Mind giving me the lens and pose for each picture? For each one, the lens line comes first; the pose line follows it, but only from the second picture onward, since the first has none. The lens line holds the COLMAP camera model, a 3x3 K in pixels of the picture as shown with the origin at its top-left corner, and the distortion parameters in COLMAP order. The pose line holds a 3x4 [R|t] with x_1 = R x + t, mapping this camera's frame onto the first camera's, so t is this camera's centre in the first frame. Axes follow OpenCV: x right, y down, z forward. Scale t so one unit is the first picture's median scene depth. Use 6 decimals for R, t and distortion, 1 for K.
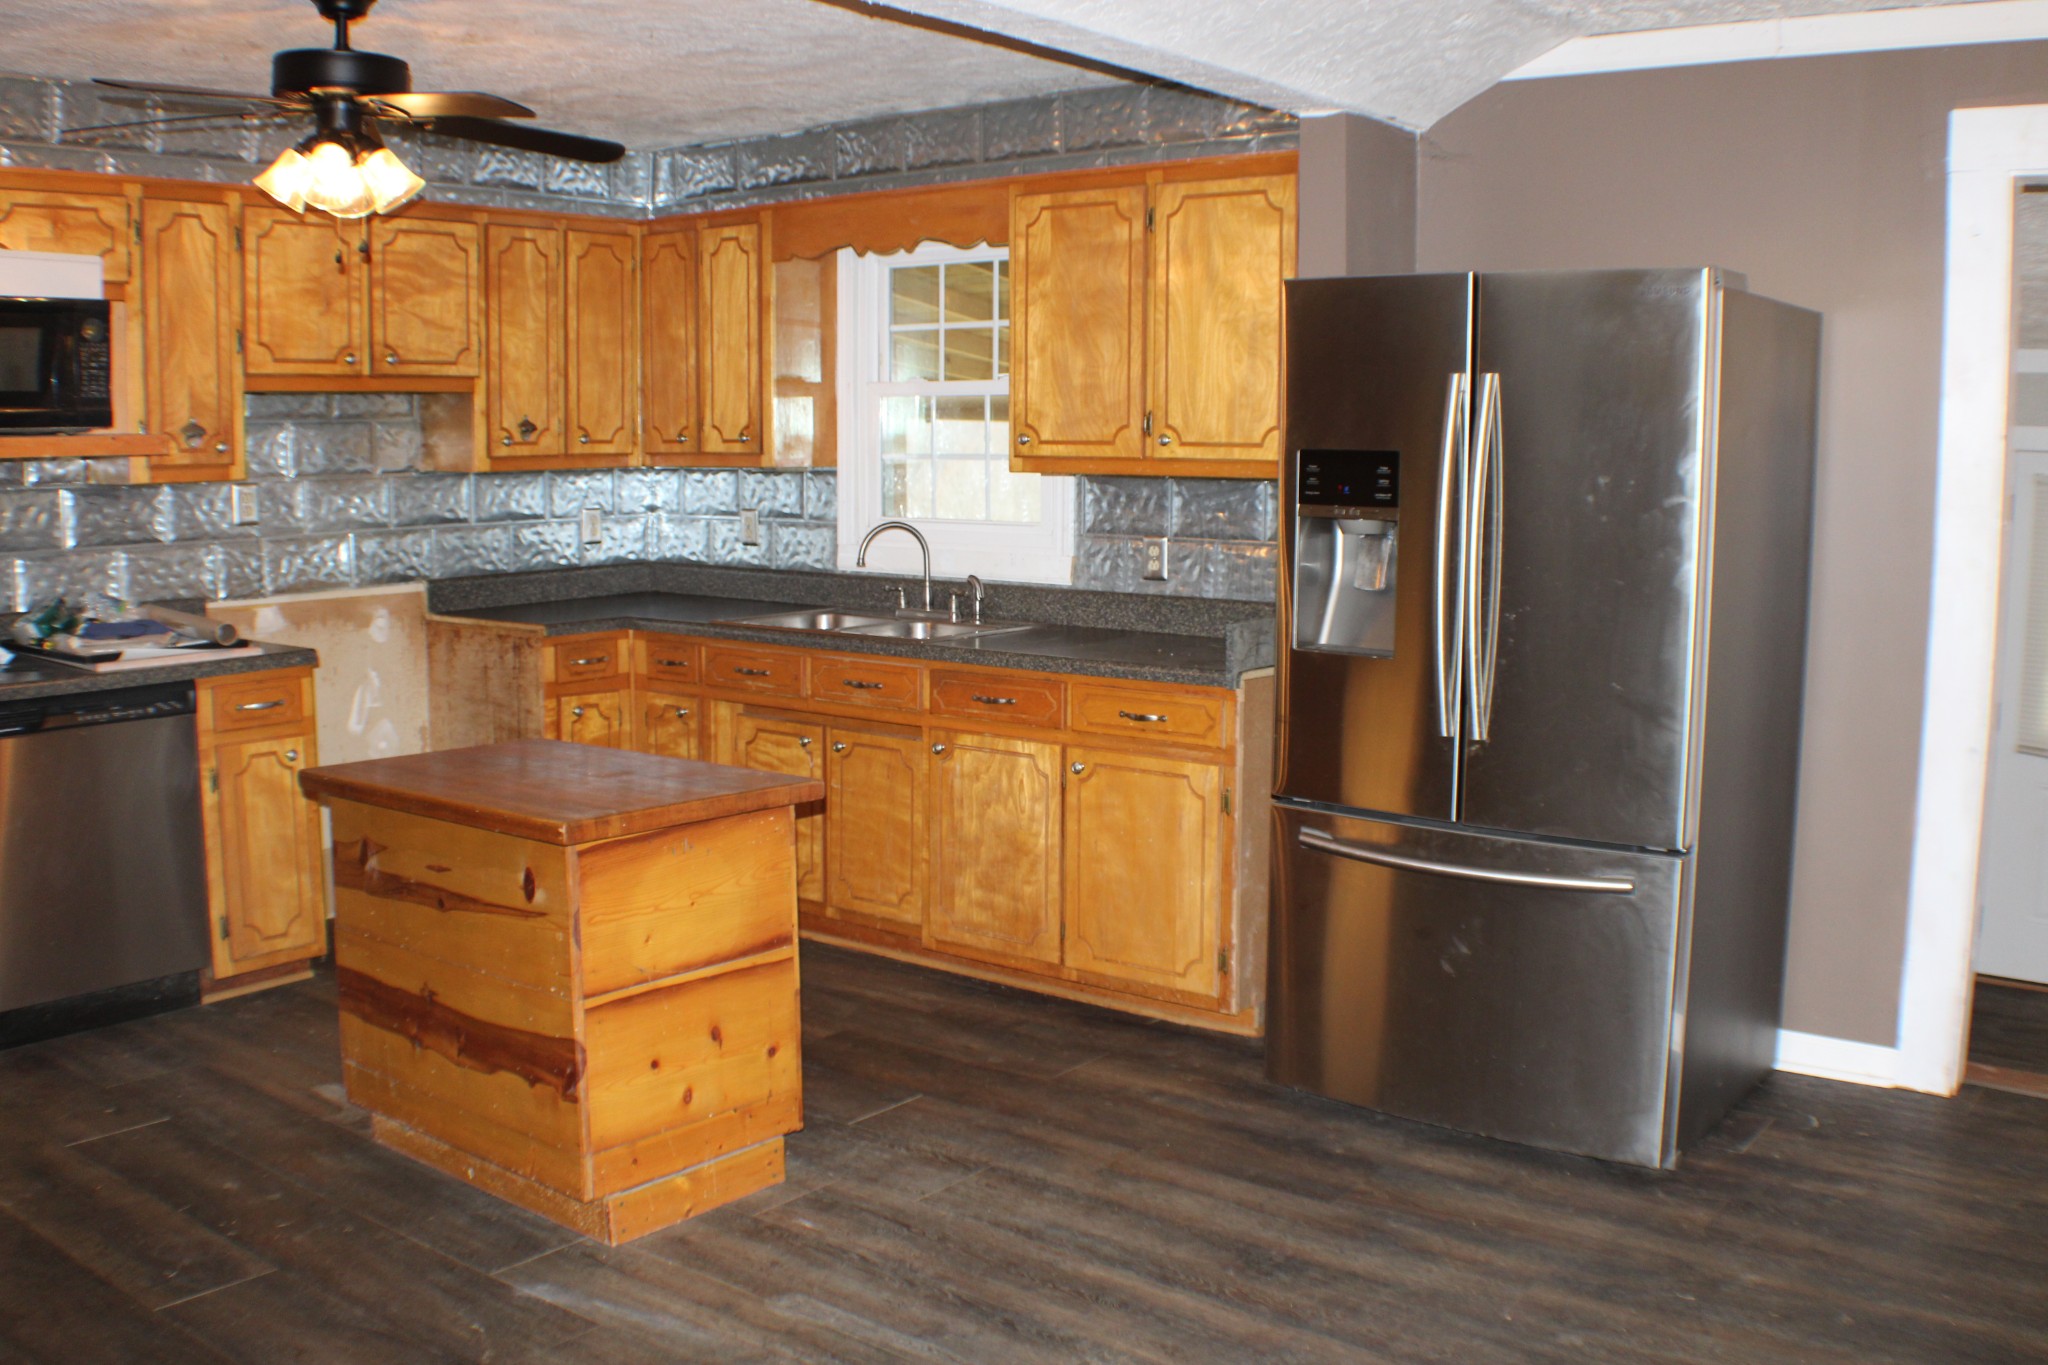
lens RADIAL K [[1885.8, 0, 1046.2], [0, 1885.8, 684.1], [0, 0, 1]] dist [-0.194468, 0.107403]
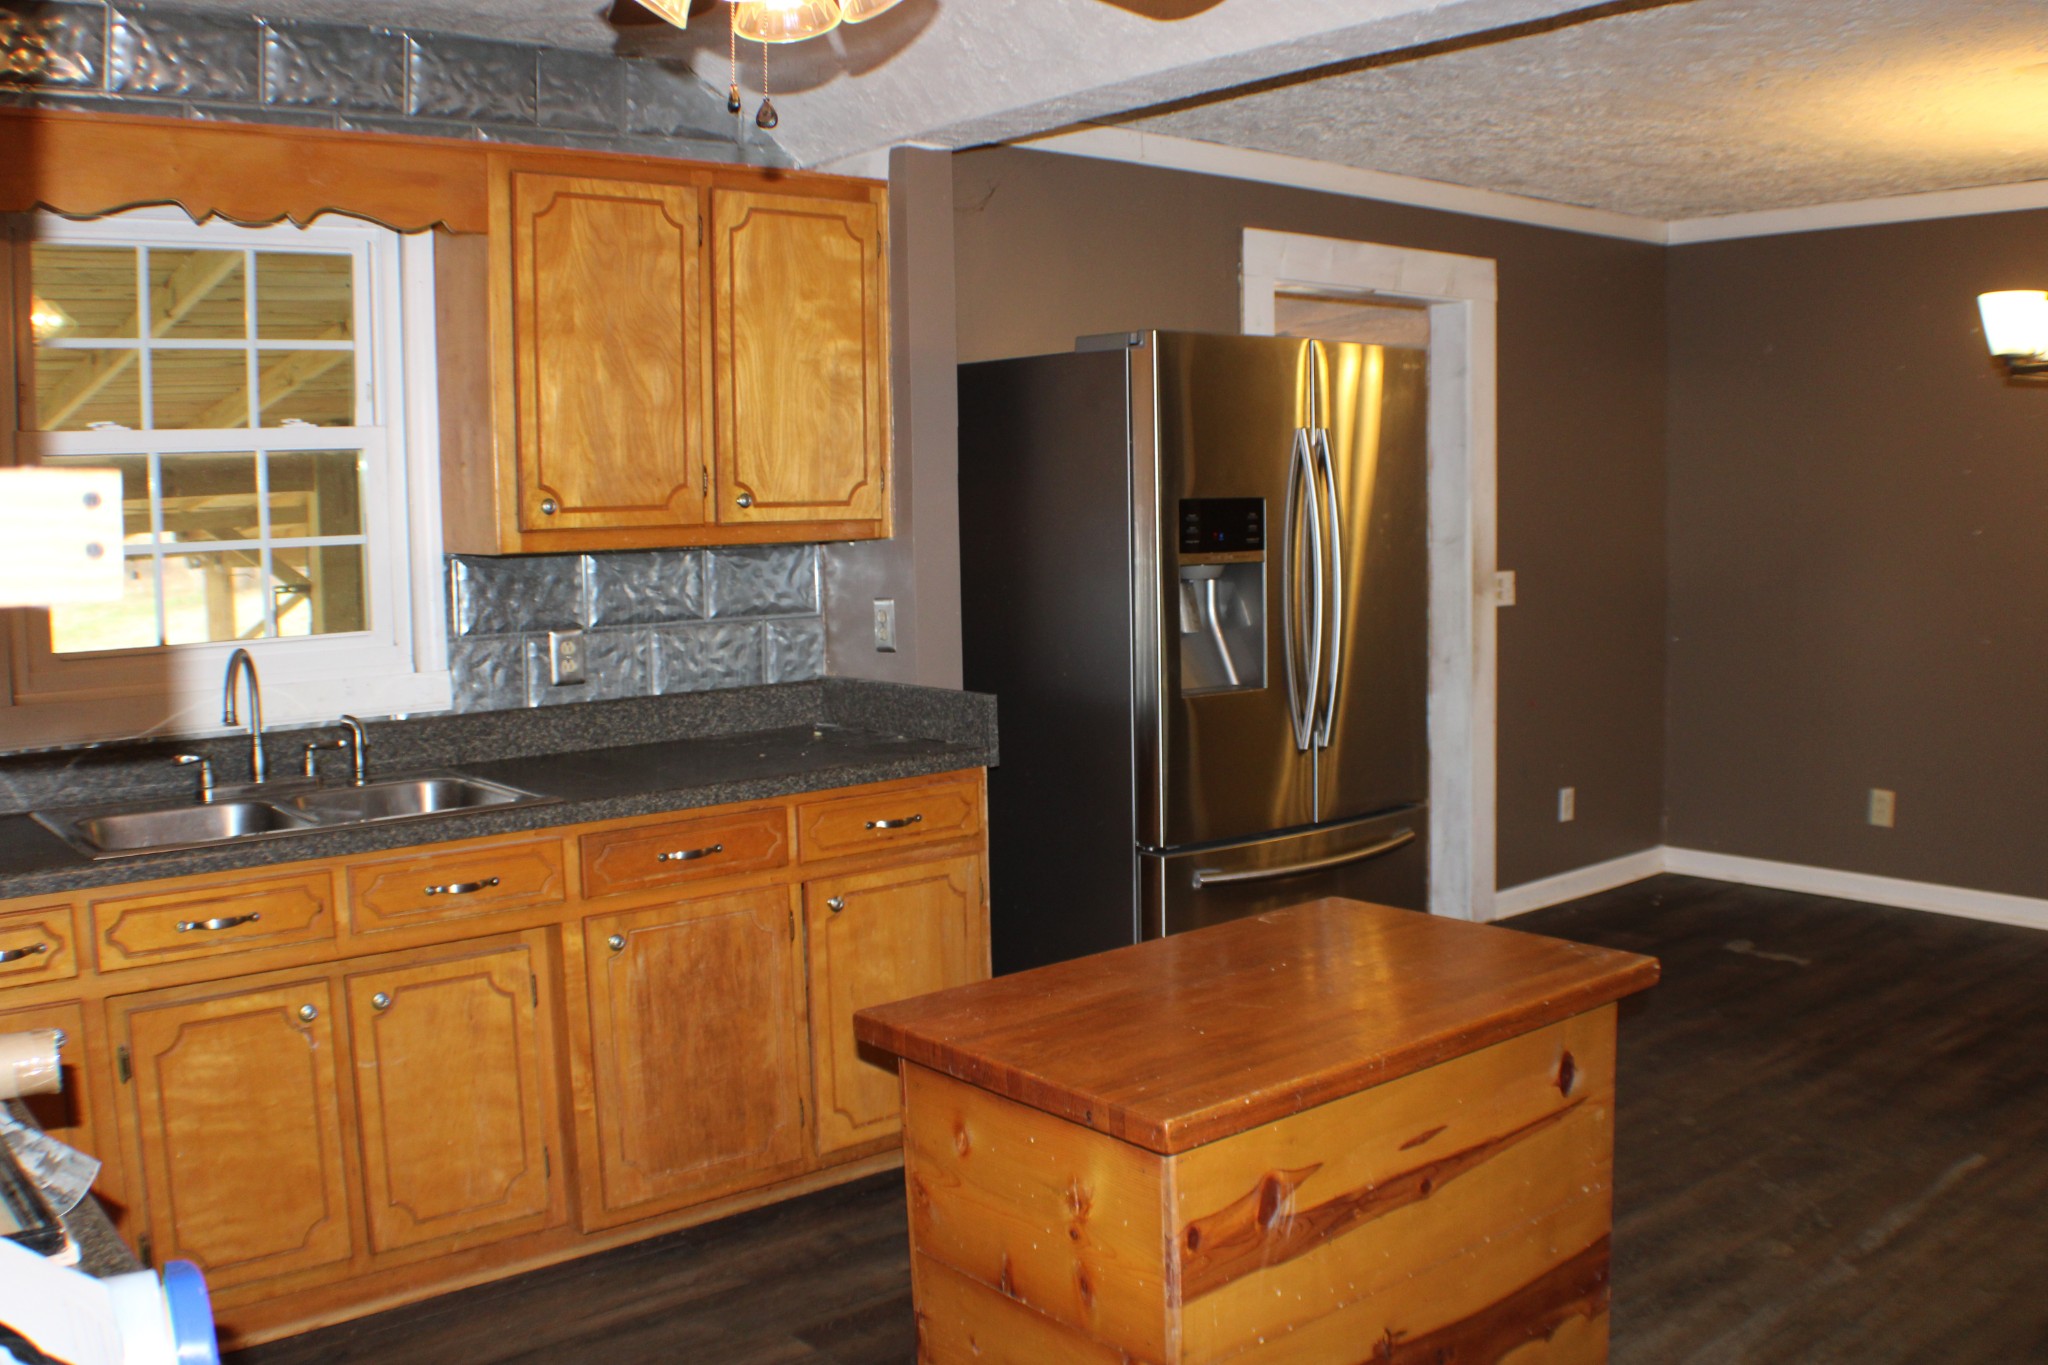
lens RADIAL K [[1885.8, 0, 1046.2], [0, 1885.8, 684.1], [0, 0, 1]] dist [-0.194468, 0.107403]
pose [[0.216155, -0.110040, 0.970138, -0.713358], [0.146706, 0.986008, 0.079152, -0.096213], [-0.965274, 0.125216, 0.229274, 0.693051]]
